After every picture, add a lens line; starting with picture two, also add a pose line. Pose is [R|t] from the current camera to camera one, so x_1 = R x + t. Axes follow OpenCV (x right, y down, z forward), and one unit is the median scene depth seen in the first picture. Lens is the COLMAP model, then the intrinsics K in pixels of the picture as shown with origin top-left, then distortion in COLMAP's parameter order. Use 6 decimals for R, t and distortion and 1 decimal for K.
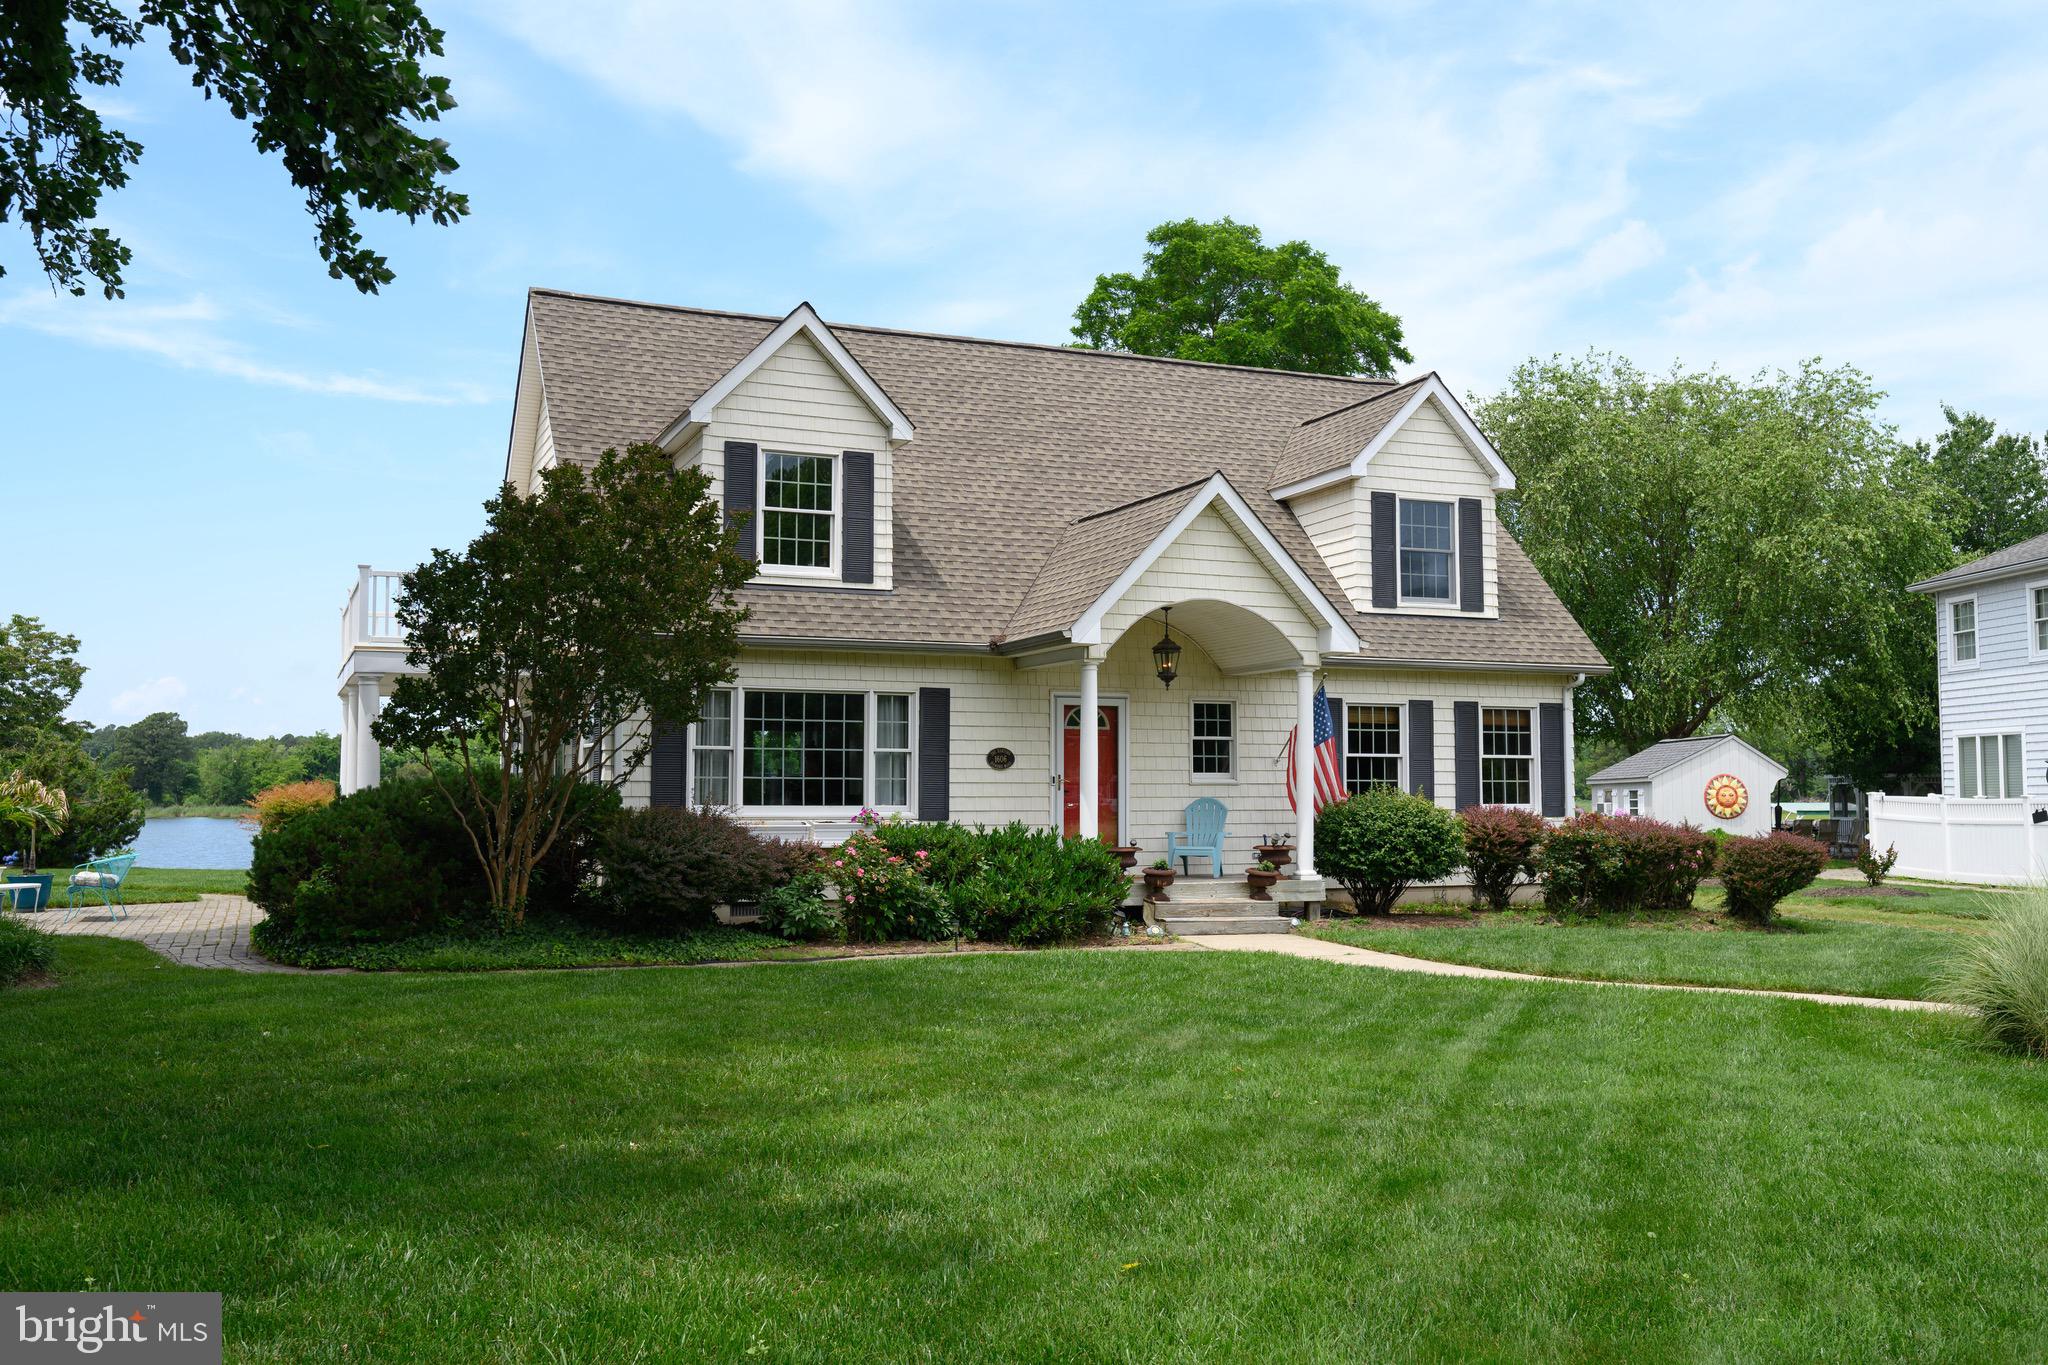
lens RADIAL K [[1789.5, 0, 1024.0], [0, 1789.5, 682.5], [0, 0, 1]] dist [-0.004234, -0.001294]
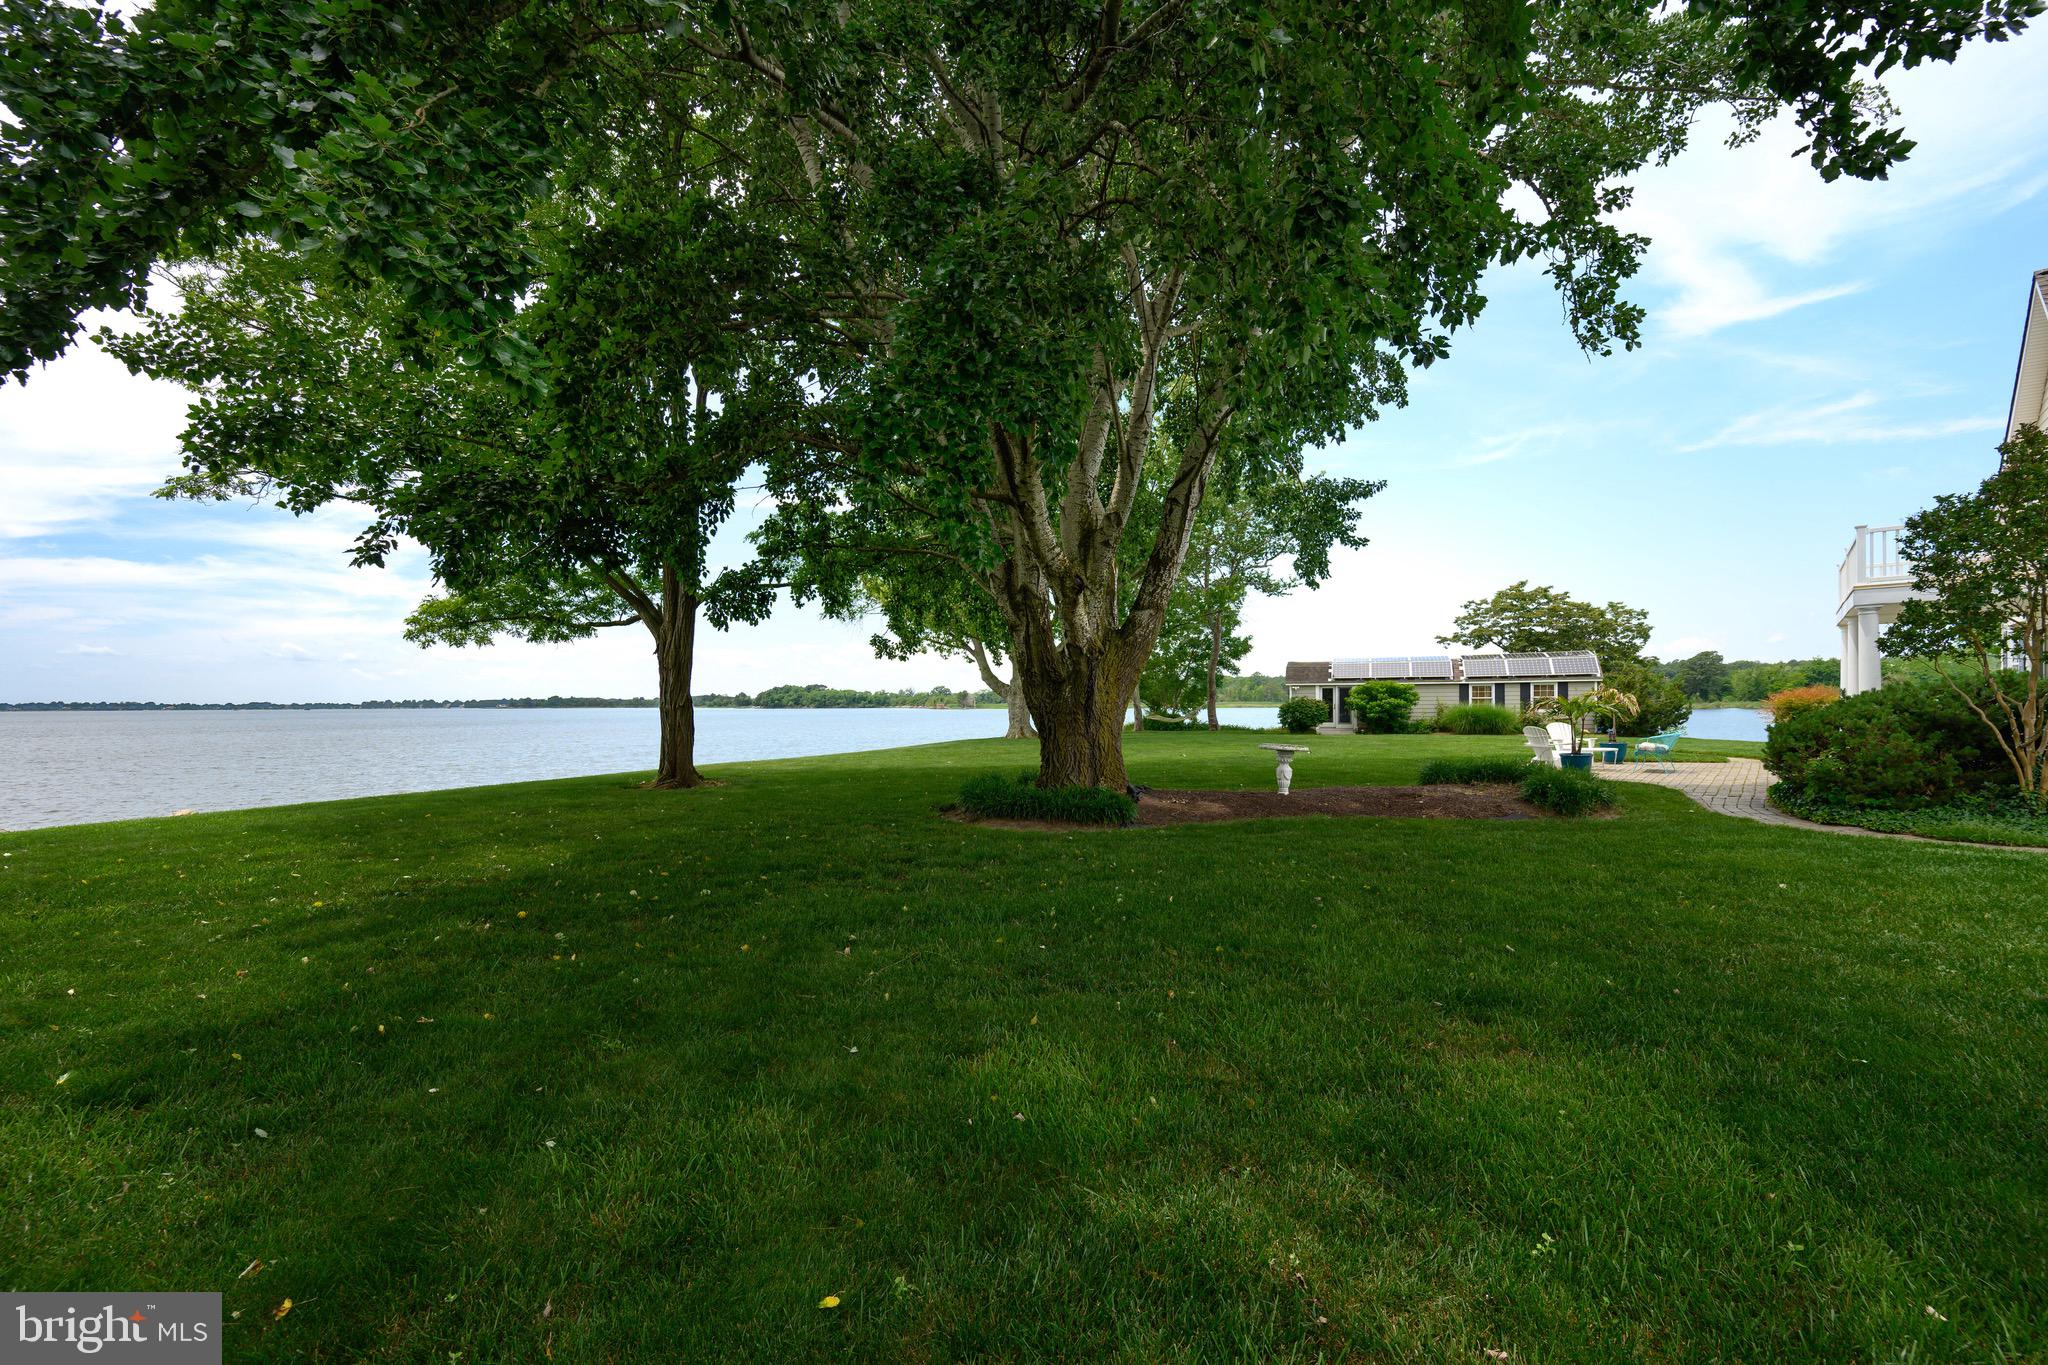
lens RADIAL K [[834.2, 0, 1031.3], [0, 834.2, 710.6], [0, 0, 1]] dist [-0.000374, -0.000233]
pose [[0.425972, 0.004189, -0.904727, -0.064873], [0.066840, 0.997111, 0.036087, 0.009181], [0.902264, -0.075844, 0.424461, 0.154966]]
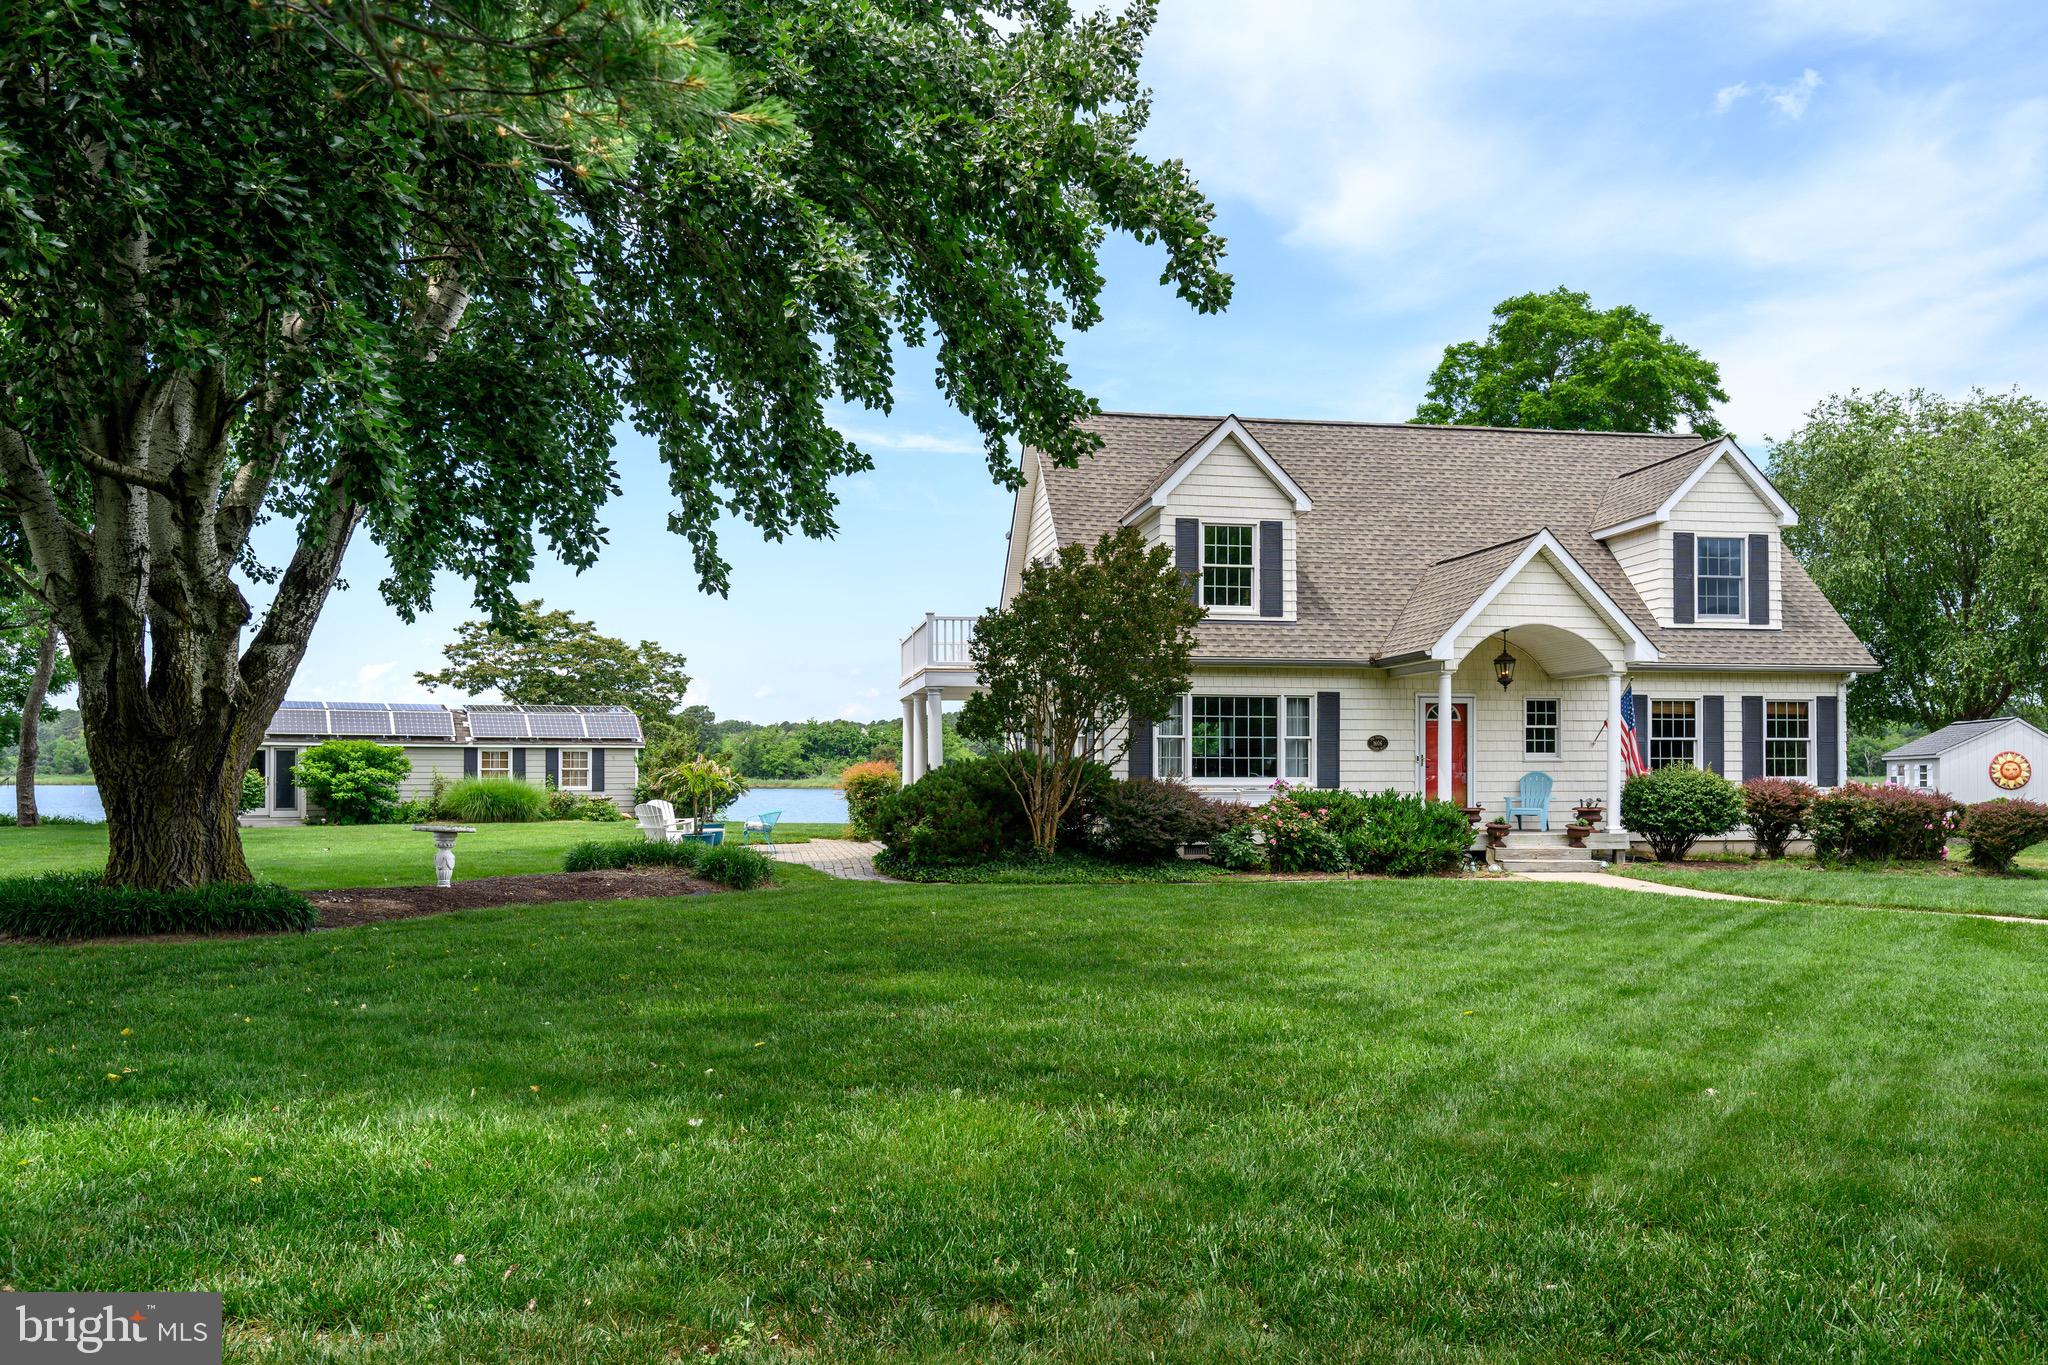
lens RADIAL K [[1520.8, 0, 1024.3], [0, 1520.8, 751.8], [0, 0, 1]] dist [-0.008863, -0.002115]
pose [[0.972958, -0.003081, -0.230961, -0.007790], [0.014893, 0.998667, 0.049416, -0.012310], [0.230501, -0.051519, 0.971707, -0.192811]]
